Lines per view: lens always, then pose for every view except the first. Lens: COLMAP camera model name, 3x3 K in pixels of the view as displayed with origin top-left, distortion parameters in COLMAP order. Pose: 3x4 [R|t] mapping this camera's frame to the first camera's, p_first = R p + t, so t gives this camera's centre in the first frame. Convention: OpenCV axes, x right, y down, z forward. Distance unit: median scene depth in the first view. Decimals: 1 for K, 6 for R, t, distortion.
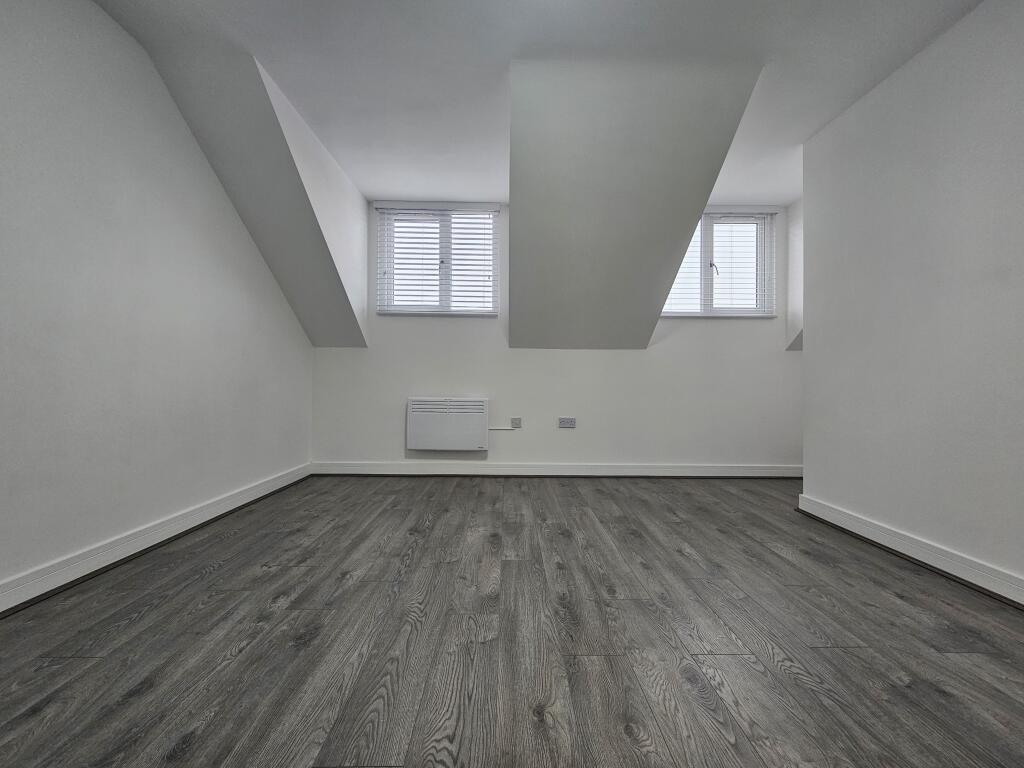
lens RADIAL K [[422.2, 0, 512.7], [0, 422.2, 379.3], [0, 0, 1]] dist [0.001062, 0.000163]
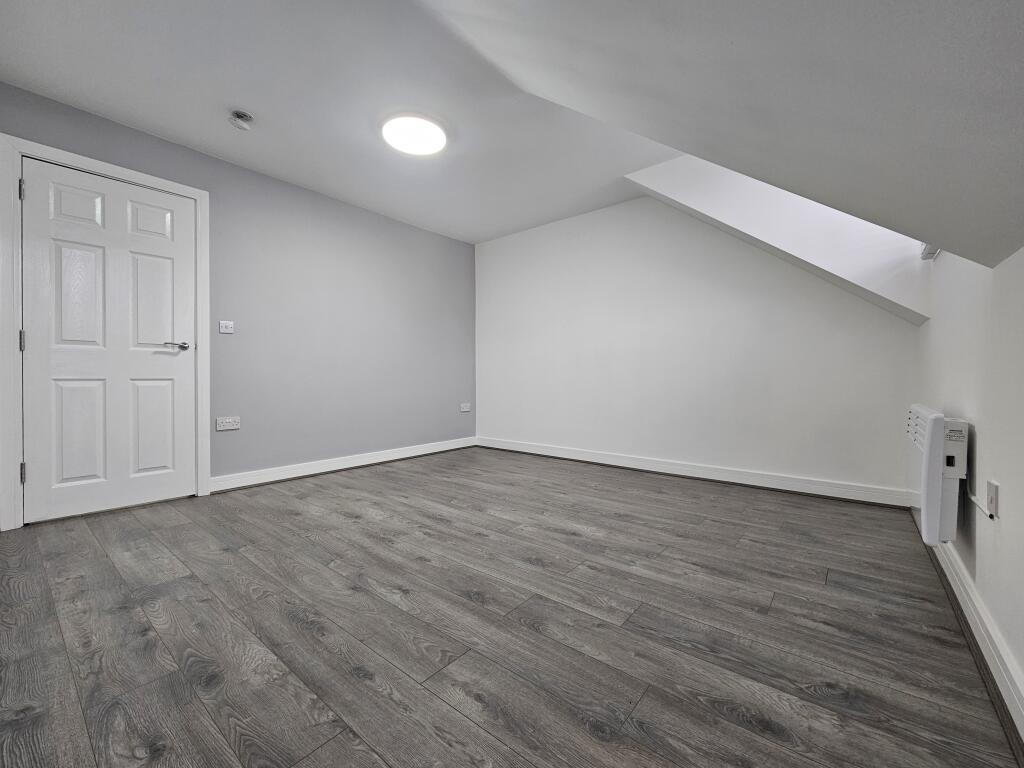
lens RADIAL K [[422.2, 0, 512.7], [0, 422.2, 379.3], [0, 0, 1]] dist [0.001062, 0.000163]
pose [[-0.641711, -0.005323, -0.766928, 0.847307], [0.003665, 0.999943, -0.010007, 0.024788], [0.766938, -0.009232, -0.641655, 1.617254]]
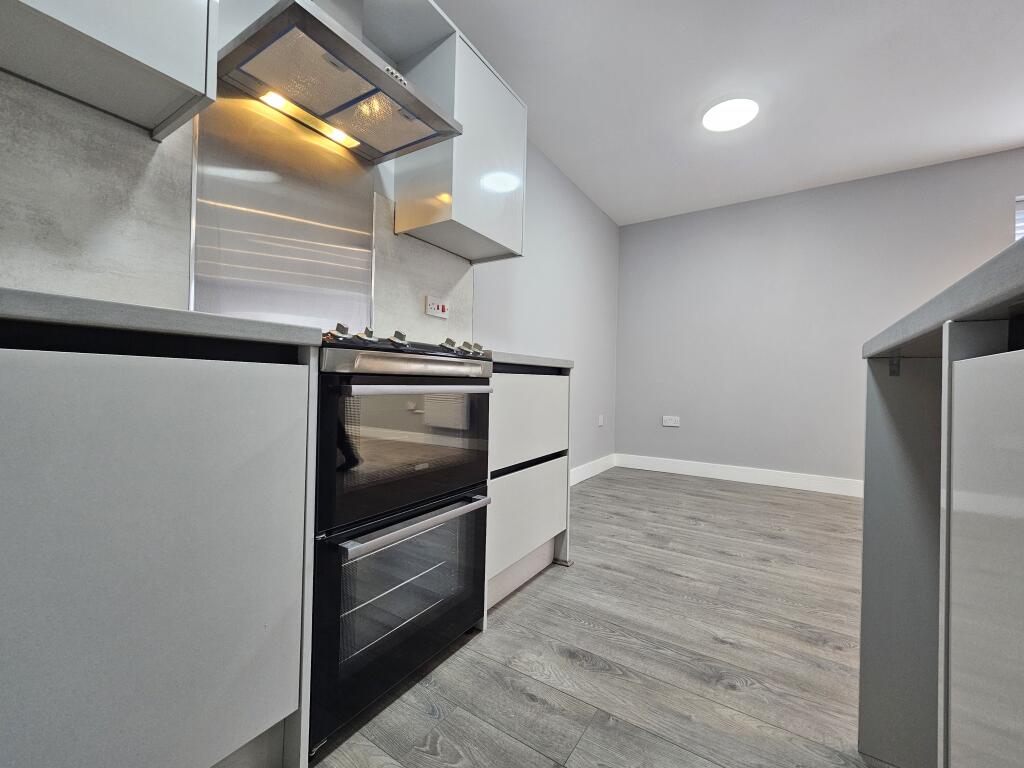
lens RADIAL K [[422.2, 0, 512.7], [0, 422.2, 379.3], [0, 0, 1]] dist [0.001062, 0.000163]
pose [[0.554905, 0.005978, 0.831892, -0.861881], [-0.022755, 0.999709, 0.007995, 0.003916], [-0.831602, -0.023366, 0.554880, 1.016809]]
